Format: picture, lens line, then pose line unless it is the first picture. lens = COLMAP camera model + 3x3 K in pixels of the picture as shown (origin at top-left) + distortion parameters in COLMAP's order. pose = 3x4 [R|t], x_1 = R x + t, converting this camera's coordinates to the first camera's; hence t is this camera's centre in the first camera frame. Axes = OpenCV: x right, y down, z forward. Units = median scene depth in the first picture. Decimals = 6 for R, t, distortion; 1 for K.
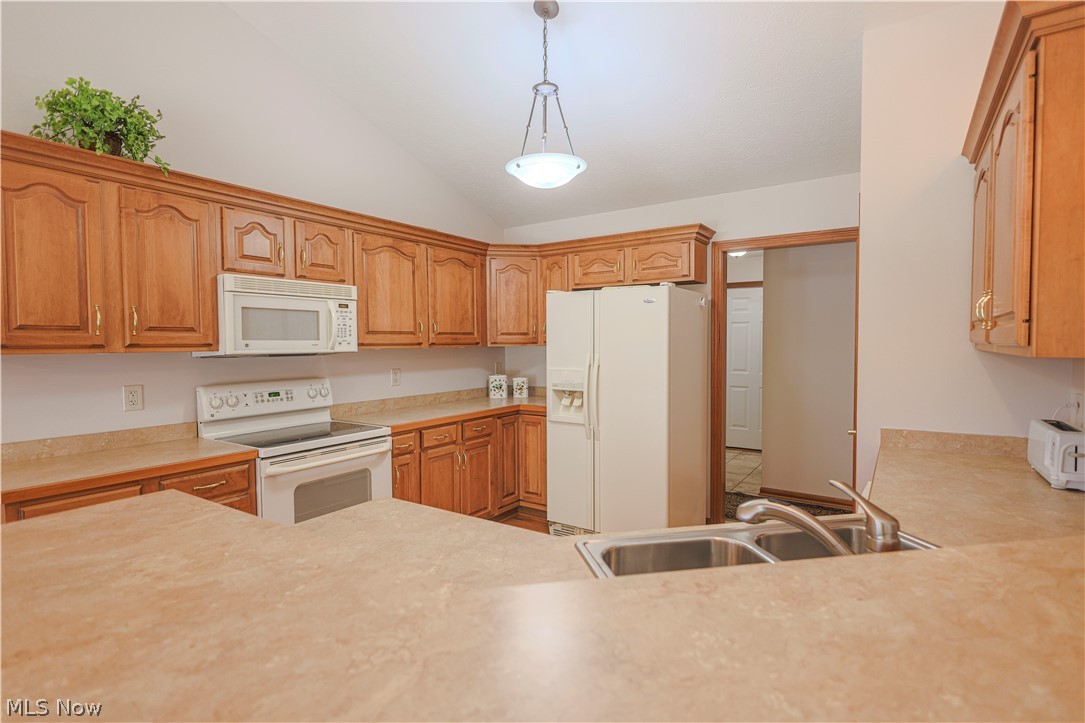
lens RADIAL K [[531.1, 0, 542.9], [0, 531.1, 363.1], [0, 0, 1]] dist [-0.000467, 0.000186]
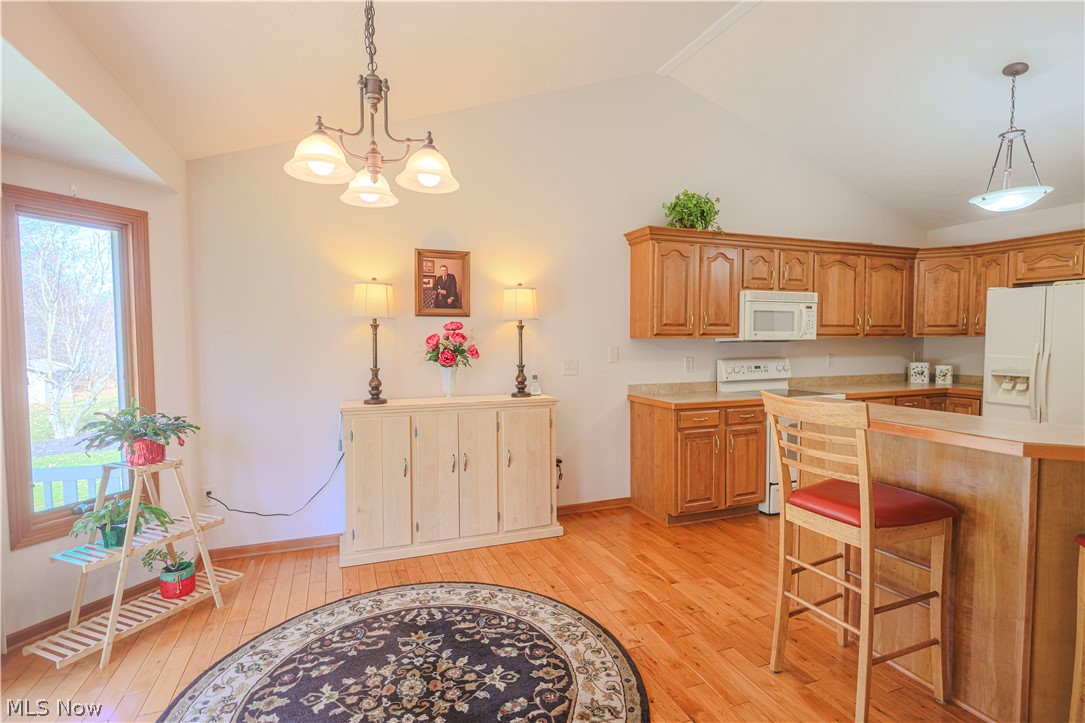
lens RADIAL K [[531.1, 0, 540.5], [0, 531.1, 363.1], [0, 0, 1]] dist [-0.000467, 0.000186]
pose [[0.818532, 0.032345, -0.573550, -0.123638], [-0.025142, 0.999474, 0.020483, 0.026606], [0.573911, -0.002346, 0.818914, -0.499856]]
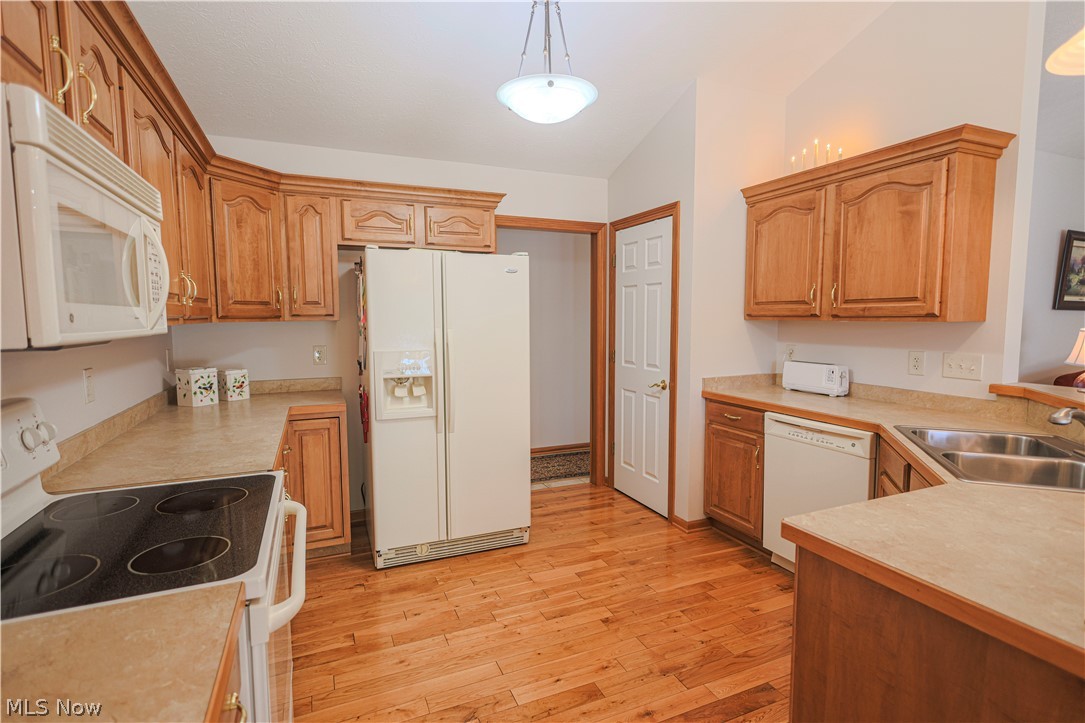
lens RADIAL K [[531.1, 0, 544.5], [0, 531.1, 359.6], [0, 0, 1]] dist [-0.000467, 0.000186]
pose [[0.535405, -0.065846, 0.842025, -0.504267], [0.034619, 0.997829, 0.056017, -0.011354], [-0.843886, -0.000842, 0.536522, 0.411277]]
